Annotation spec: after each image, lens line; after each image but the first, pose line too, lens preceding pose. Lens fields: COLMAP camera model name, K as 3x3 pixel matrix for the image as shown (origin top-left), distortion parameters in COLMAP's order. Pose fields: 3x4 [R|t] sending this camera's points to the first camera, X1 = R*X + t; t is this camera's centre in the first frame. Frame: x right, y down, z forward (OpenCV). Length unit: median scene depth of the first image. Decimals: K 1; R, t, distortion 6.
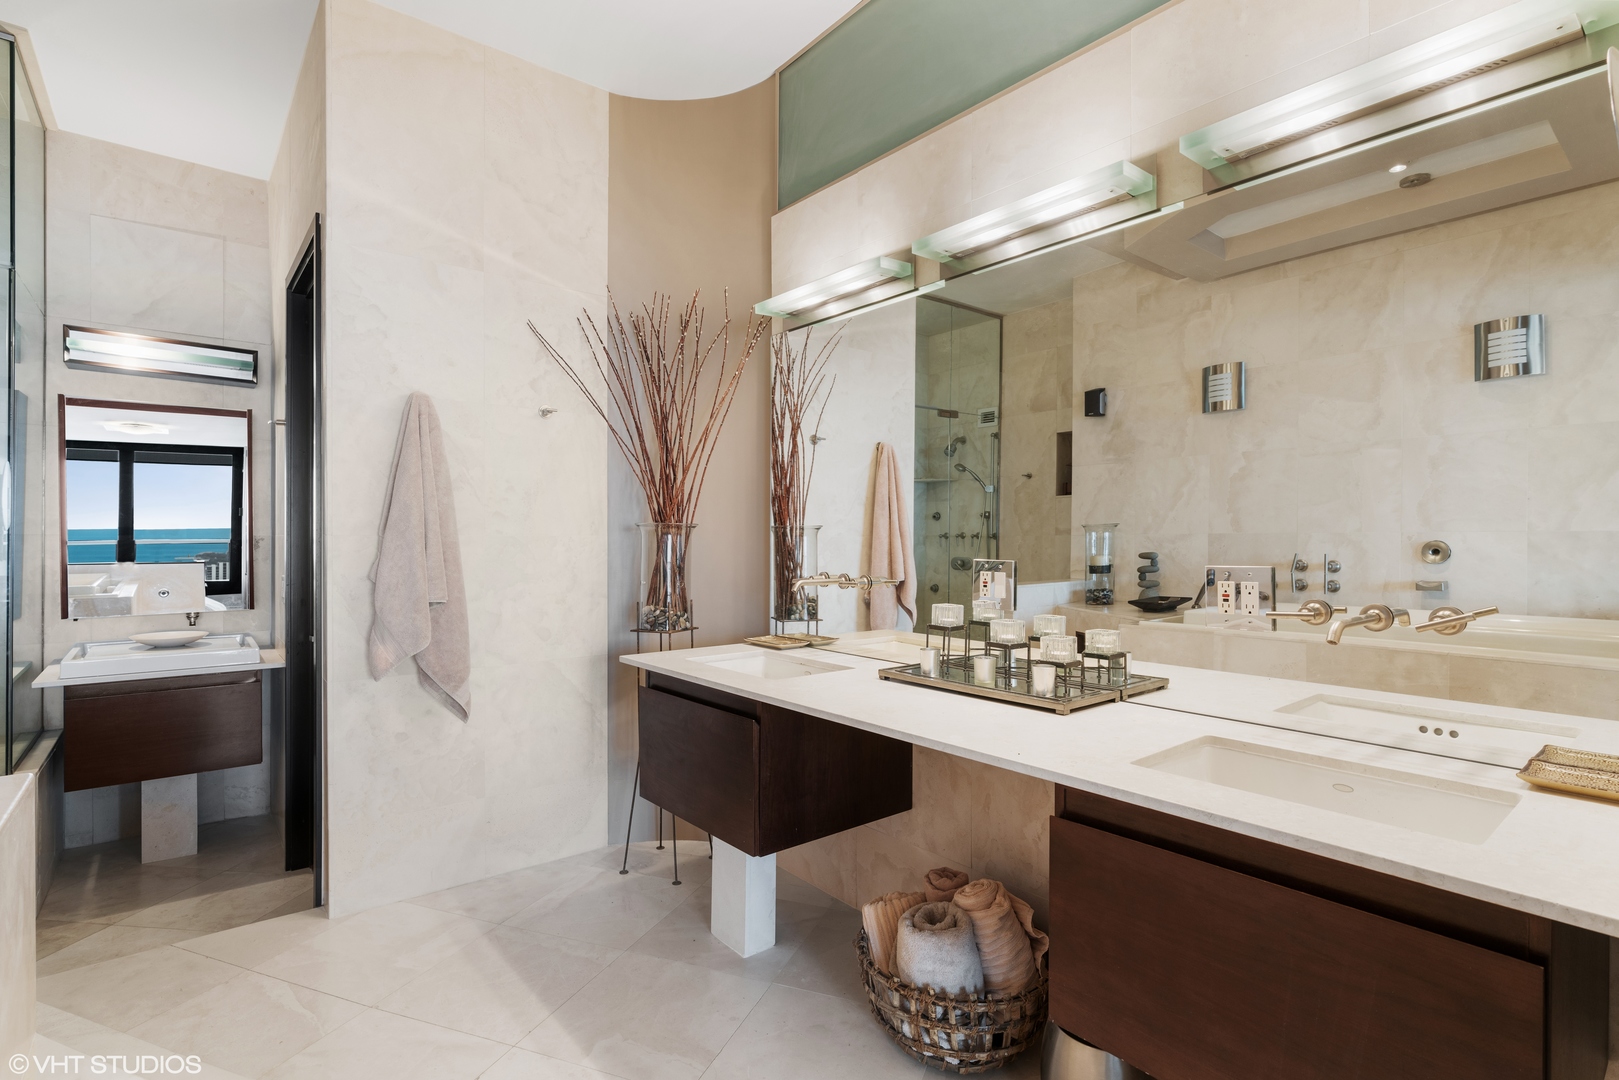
lens RADIAL K [[791.3, 0, 804.8], [0, 791.3, 536.6], [0, 0, 1]] dist [-0.003969, 0.000170]
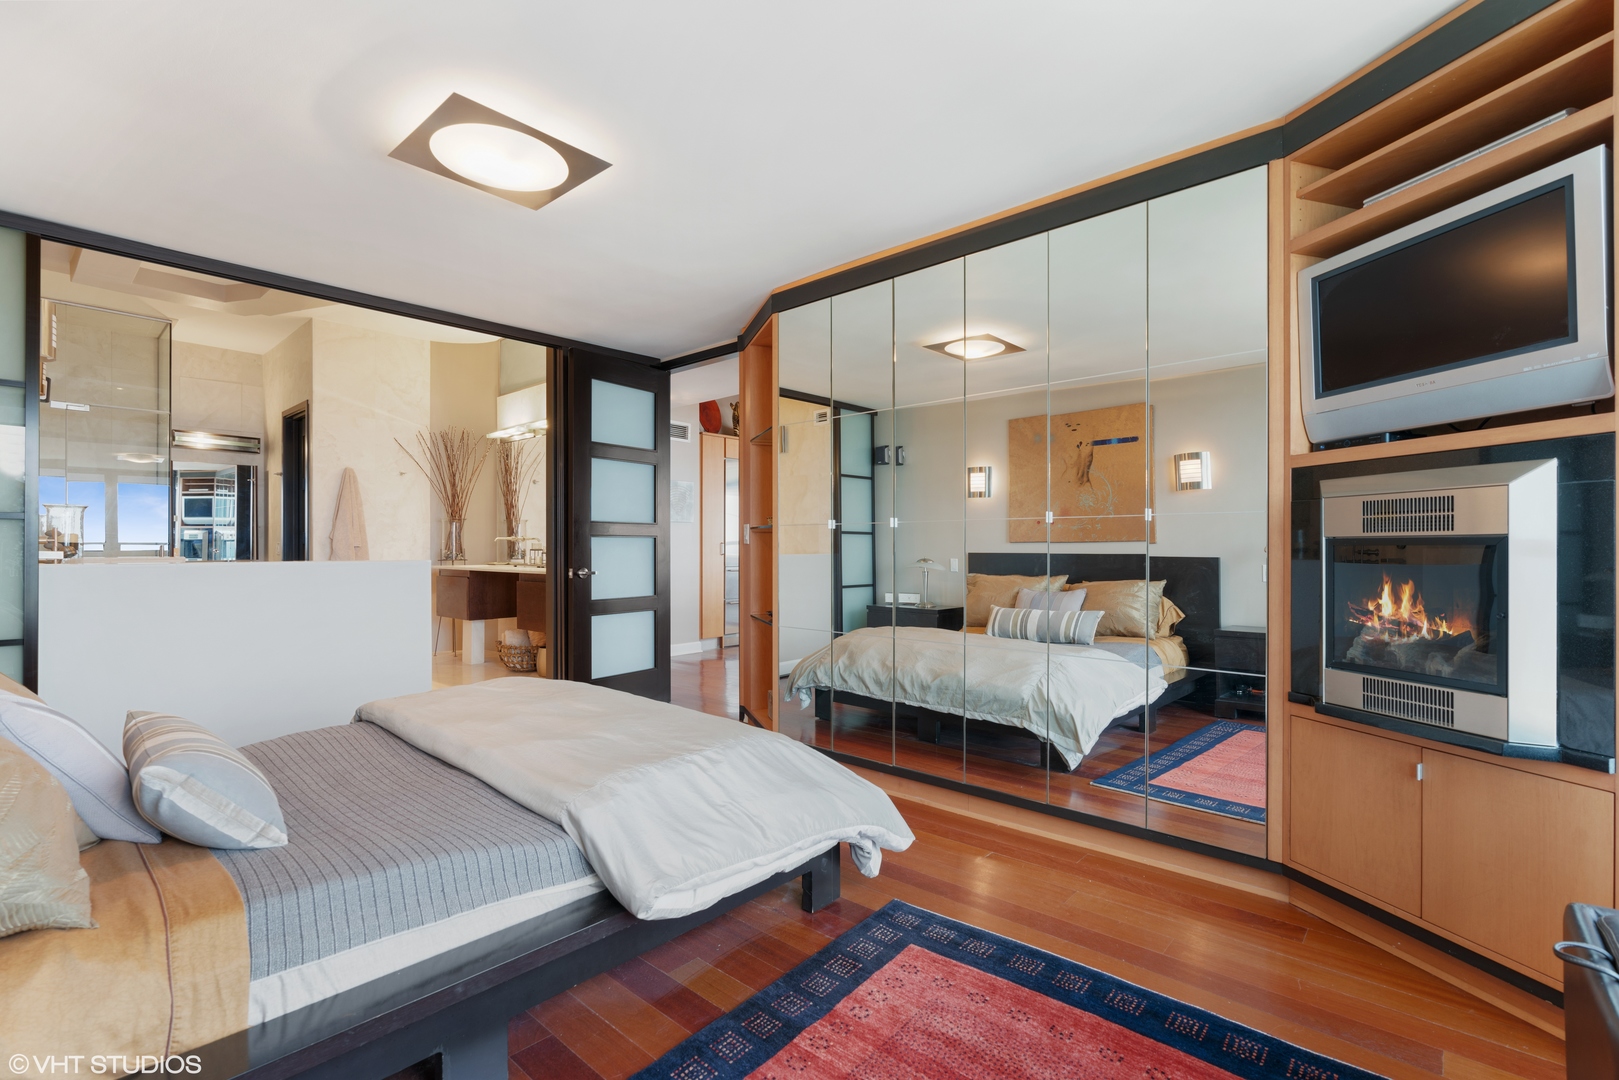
lens RADIAL K [[736.6, 0, 810.4], [0, 736.6, 539.8], [0, 0, 1]] dist [-0.009903, 0.003257]
pose [[0.987273, -0.002021, 0.159019, 0.586150], [0.002580, 0.999991, -0.003311, 0.063619], [-0.159011, 0.003679, 0.987270, -1.518897]]
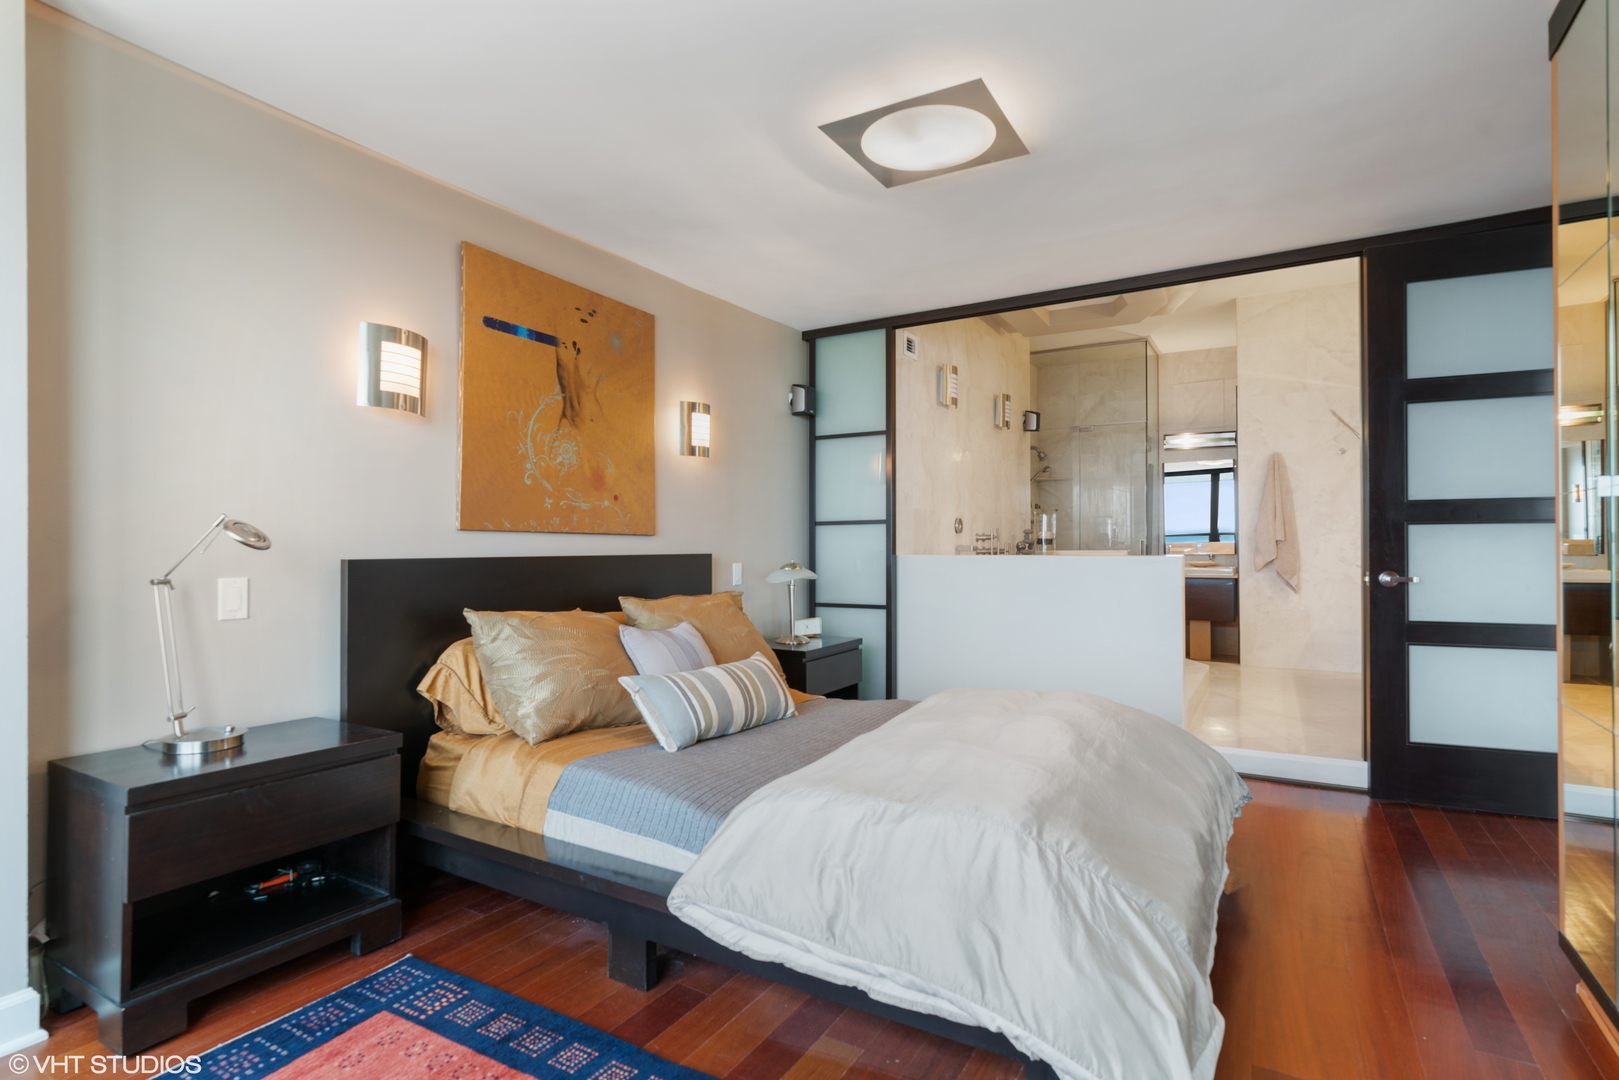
lens RADIAL K [[804.6, 0, 803.5], [0, 804.6, 543.0], [0, 0, 1]] dist [0.004776, 0.000515]
pose [[0.345410, -0.006183, -0.938432, 1.172221], [0.012991, 0.999914, -0.001807, 0.067781], [0.938362, -0.011567, 0.345460, -1.056522]]
